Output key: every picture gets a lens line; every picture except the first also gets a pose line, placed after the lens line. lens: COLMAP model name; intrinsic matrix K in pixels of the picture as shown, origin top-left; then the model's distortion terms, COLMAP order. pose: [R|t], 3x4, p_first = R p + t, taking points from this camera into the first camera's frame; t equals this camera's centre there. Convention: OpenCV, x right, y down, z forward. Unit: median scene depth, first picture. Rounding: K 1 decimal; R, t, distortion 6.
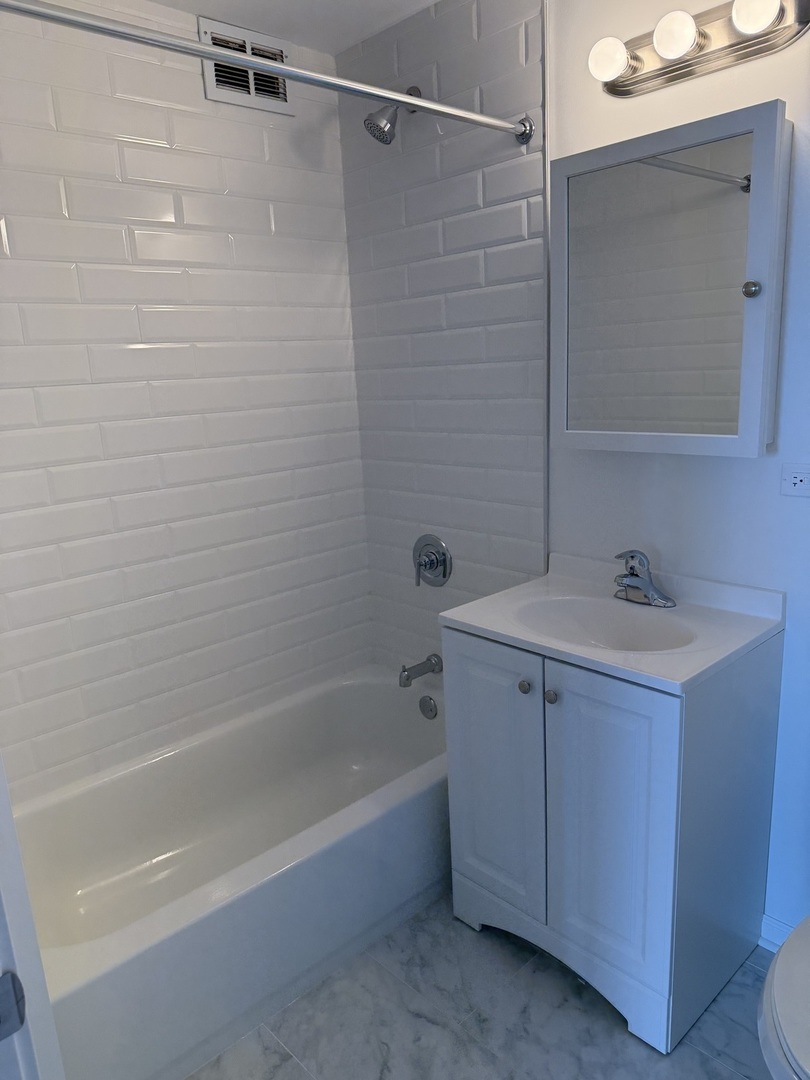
lens RADIAL K [[753.1, 0, 409.3], [0, 753.1, 544.0], [0, 0, 1]] dist [0.015437, -0.032710]
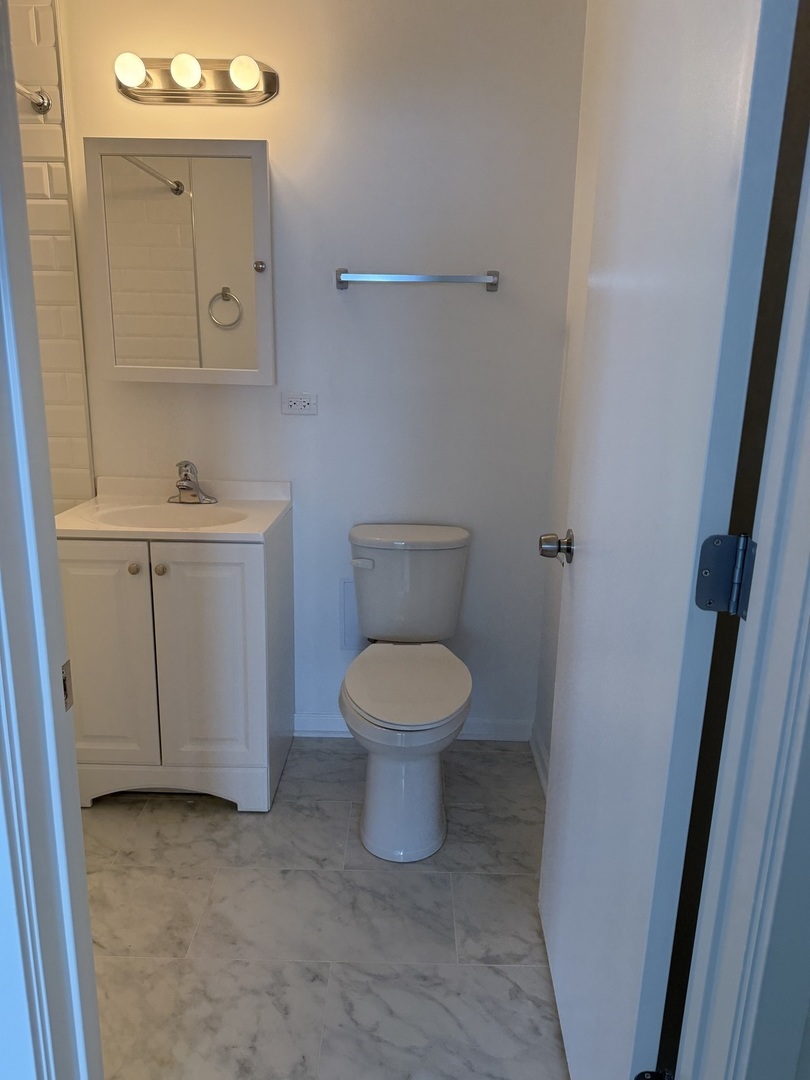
lens RADIAL K [[753.1, 0, 409.3], [0, 753.1, 544.0], [0, 0, 1]] dist [0.015437, -0.032710]
pose [[0.683391, -0.119188, 0.720257, -0.391396], [0.112929, 0.991967, 0.057000, 0.119729], [-0.721265, 0.042385, 0.691361, -0.168321]]
